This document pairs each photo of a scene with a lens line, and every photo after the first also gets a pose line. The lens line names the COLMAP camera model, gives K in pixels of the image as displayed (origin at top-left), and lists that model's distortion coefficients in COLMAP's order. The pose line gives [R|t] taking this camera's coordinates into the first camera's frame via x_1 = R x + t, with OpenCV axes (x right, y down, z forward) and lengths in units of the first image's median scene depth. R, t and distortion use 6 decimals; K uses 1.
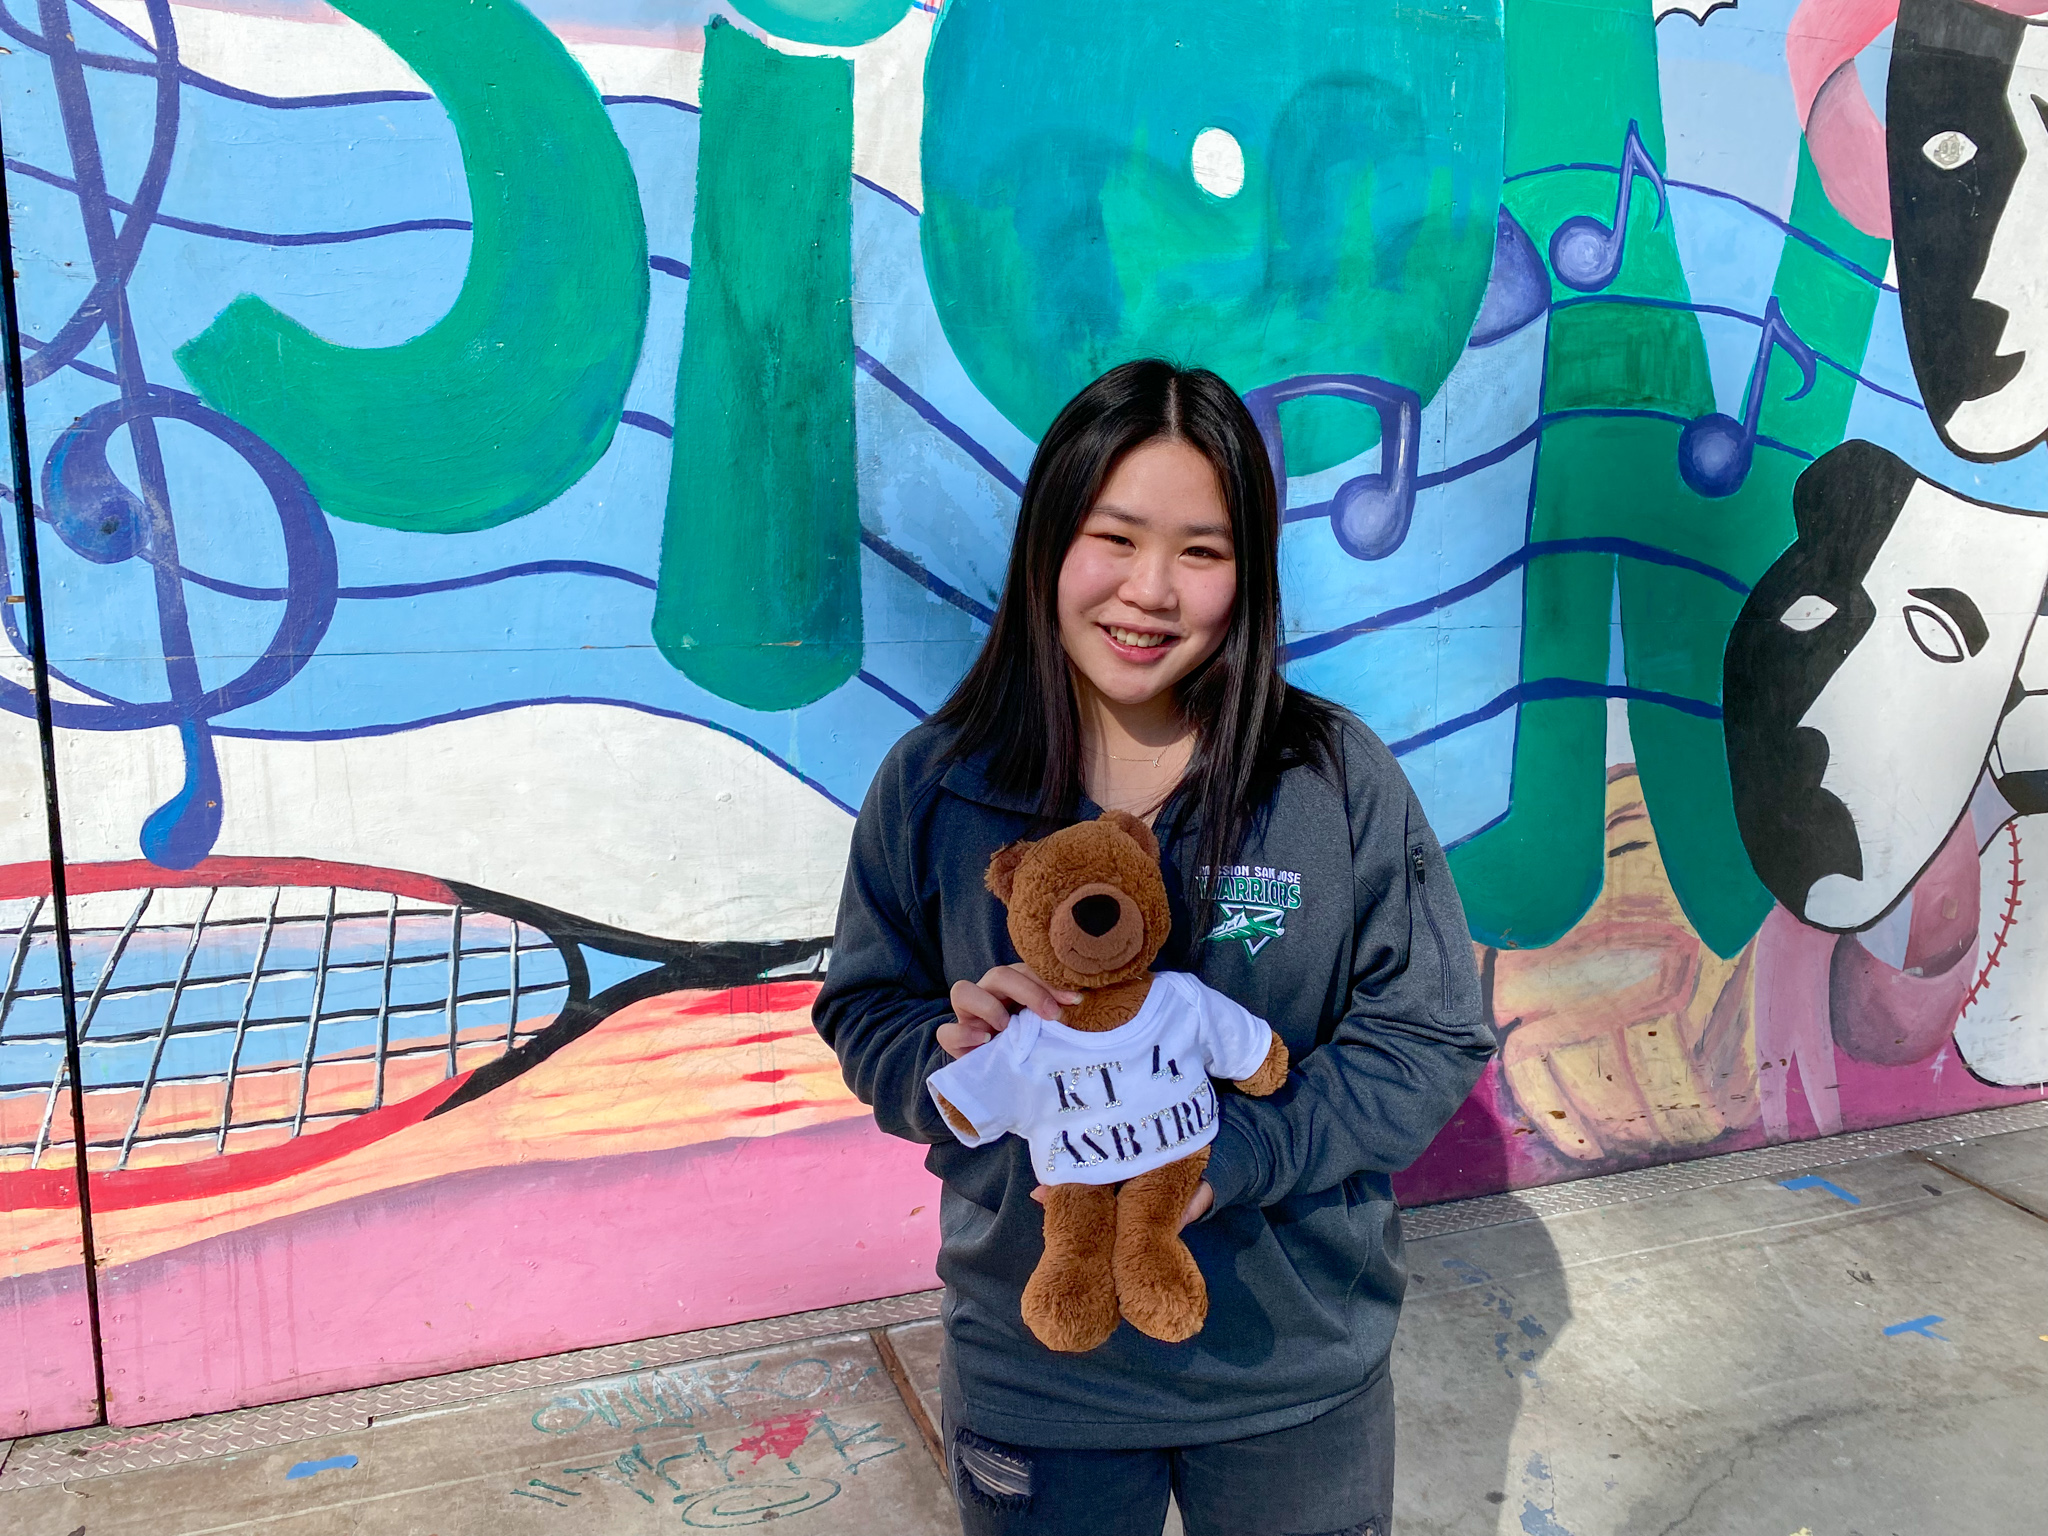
lens RADIAL K [[1538.1, 0, 1025.0], [0, 1538.1, 768.3], [0, 0, 1]] dist [0.015785, -0.013751]
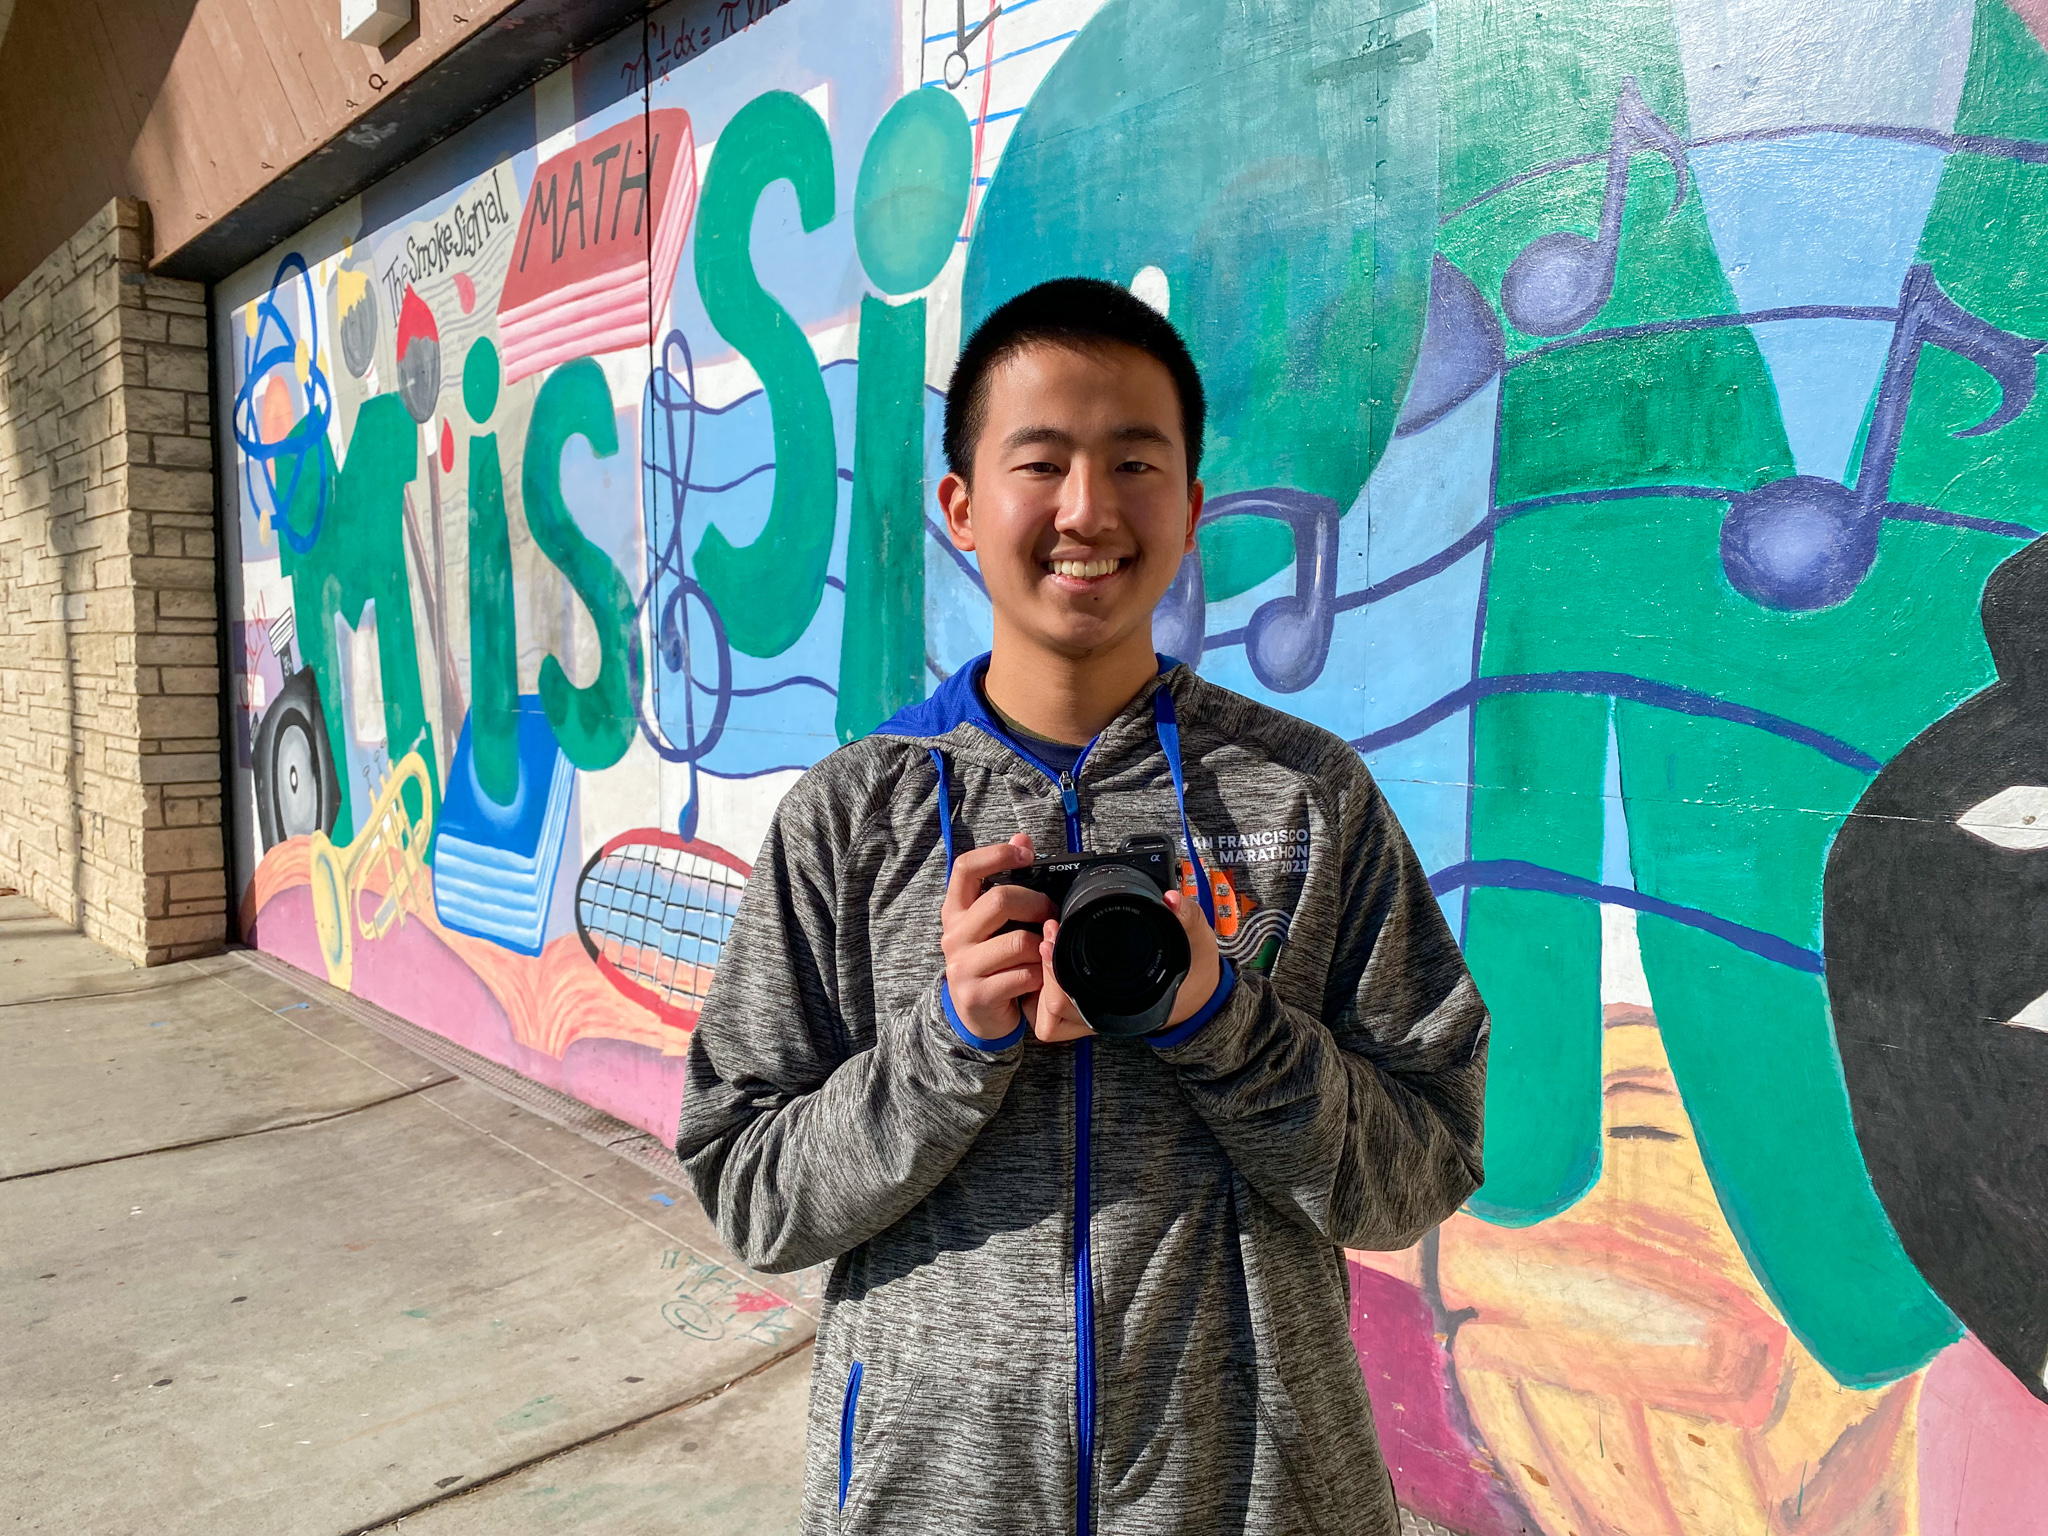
lens RADIAL K [[1538.1, 0, 1024.4], [0, 1538.1, 771.6], [0, 0, 1]] dist [0.015785, -0.013751]
pose [[0.378368, 0.082157, -0.922002, 0.961429], [-0.123921, 0.991583, 0.037502, -0.102778], [0.917323, 0.100066, 0.385364, 0.516297]]
